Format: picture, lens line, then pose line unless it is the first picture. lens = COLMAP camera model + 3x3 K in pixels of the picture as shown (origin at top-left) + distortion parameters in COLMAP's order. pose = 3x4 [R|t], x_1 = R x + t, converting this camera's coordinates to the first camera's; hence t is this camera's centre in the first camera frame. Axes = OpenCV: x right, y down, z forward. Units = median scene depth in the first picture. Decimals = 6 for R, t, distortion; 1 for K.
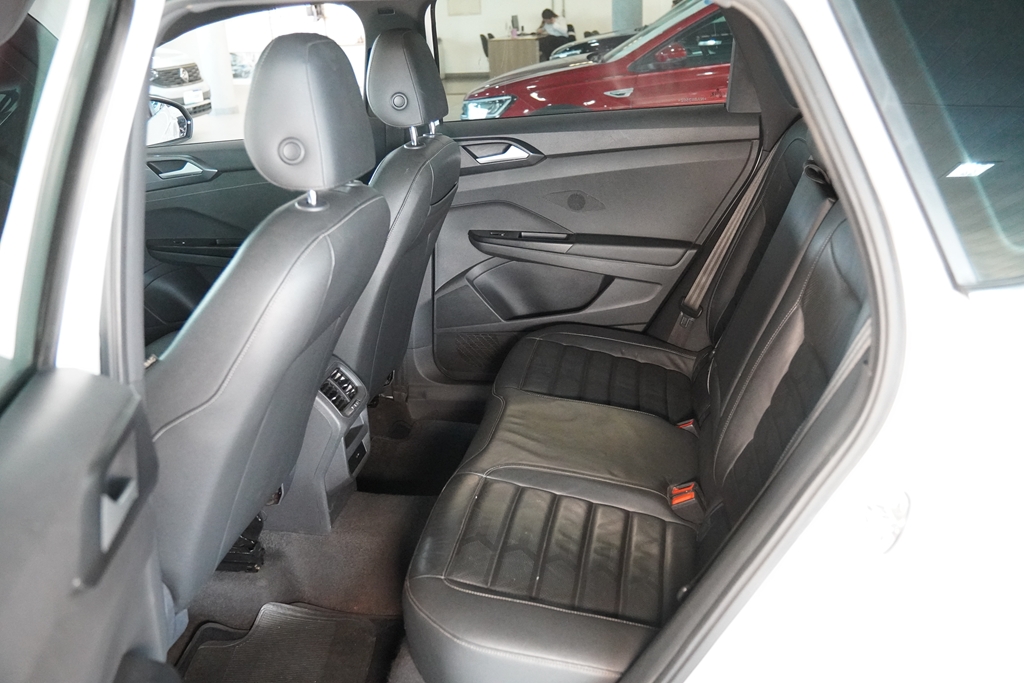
lens RADIAL K [[926.4, 0, 512.0], [0, 926.4, 341.5], [0, 0, 1]] dist [-0.067698, 0.000927]
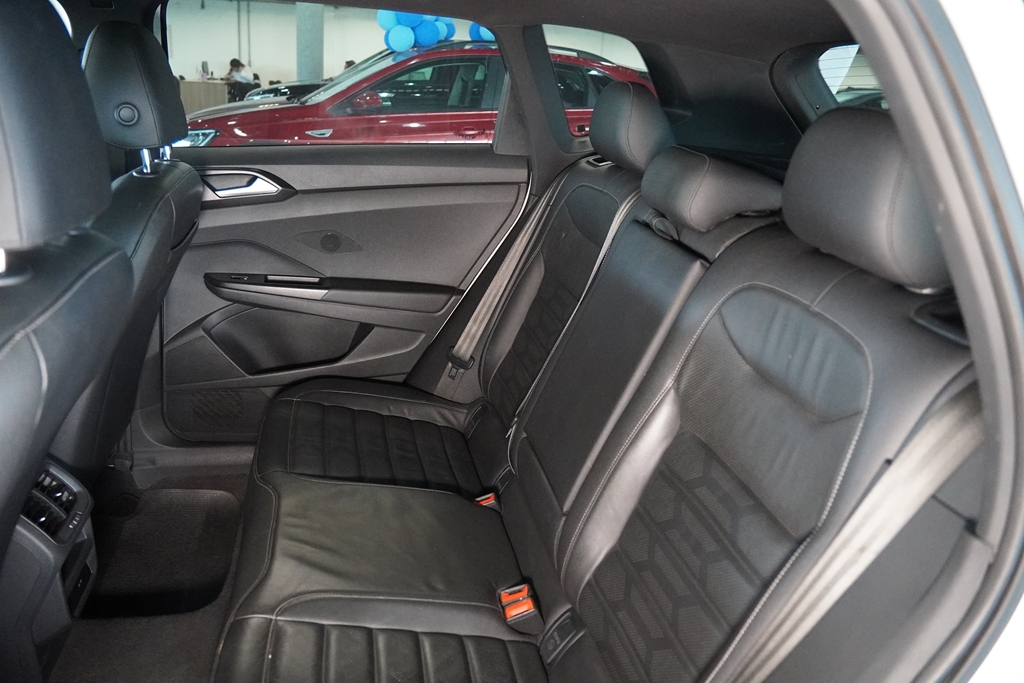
lens RADIAL K [[765.4, 0, 516.4], [0, 765.4, 338.9], [0, 0, 1]] dist [-0.140544, 0.102138]
pose [[0.921374, -0.024470, 0.387907, -0.053119], [0.026890, 0.999638, -0.000810, -0.052079], [-0.387747, 0.011177, 0.921698, 0.249863]]
